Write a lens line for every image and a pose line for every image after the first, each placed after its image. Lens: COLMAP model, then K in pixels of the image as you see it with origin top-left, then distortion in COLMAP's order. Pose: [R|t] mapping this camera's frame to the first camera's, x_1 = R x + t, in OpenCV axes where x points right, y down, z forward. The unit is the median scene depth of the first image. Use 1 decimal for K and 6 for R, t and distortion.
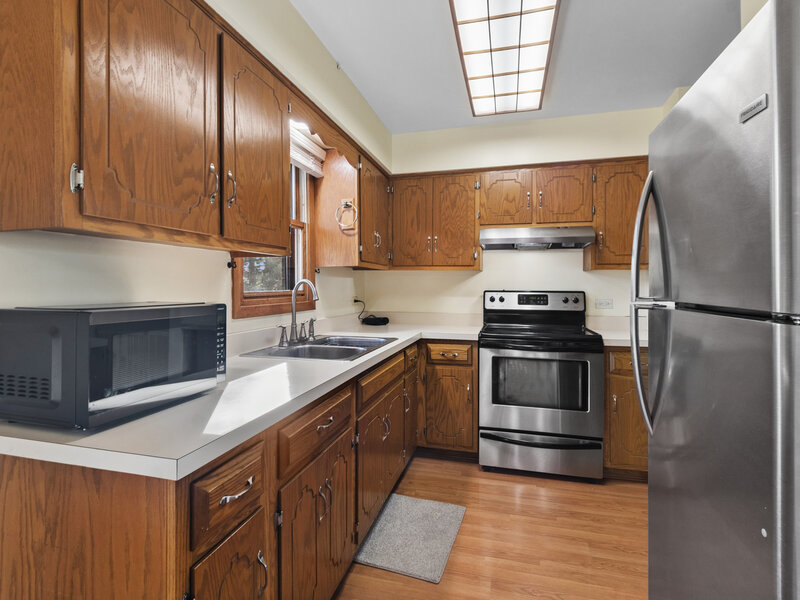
lens RADIAL K [[401.7, 0, 397.4], [0, 401.7, 303.7], [0, 0, 1]] dist [-0.005294, -0.001597]
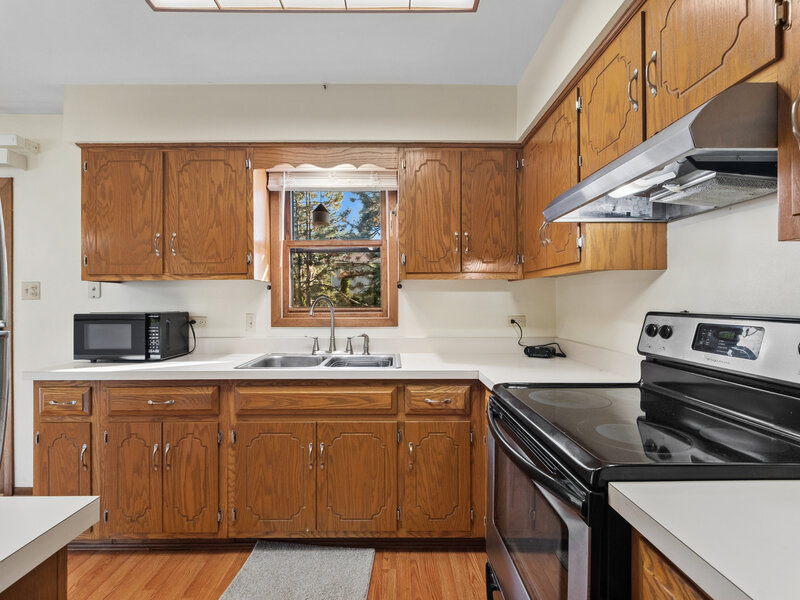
lens RADIAL K [[401.7, 0, 397.4], [0, 401.7, 303.7], [0, 0, 1]] dist [-0.005294, -0.001597]
pose [[0.274851, 0.005361, -0.961472, 0.671701], [-0.034936, 0.999380, -0.004415, -0.034256], [0.960852, 0.034804, 0.274868, 0.696524]]
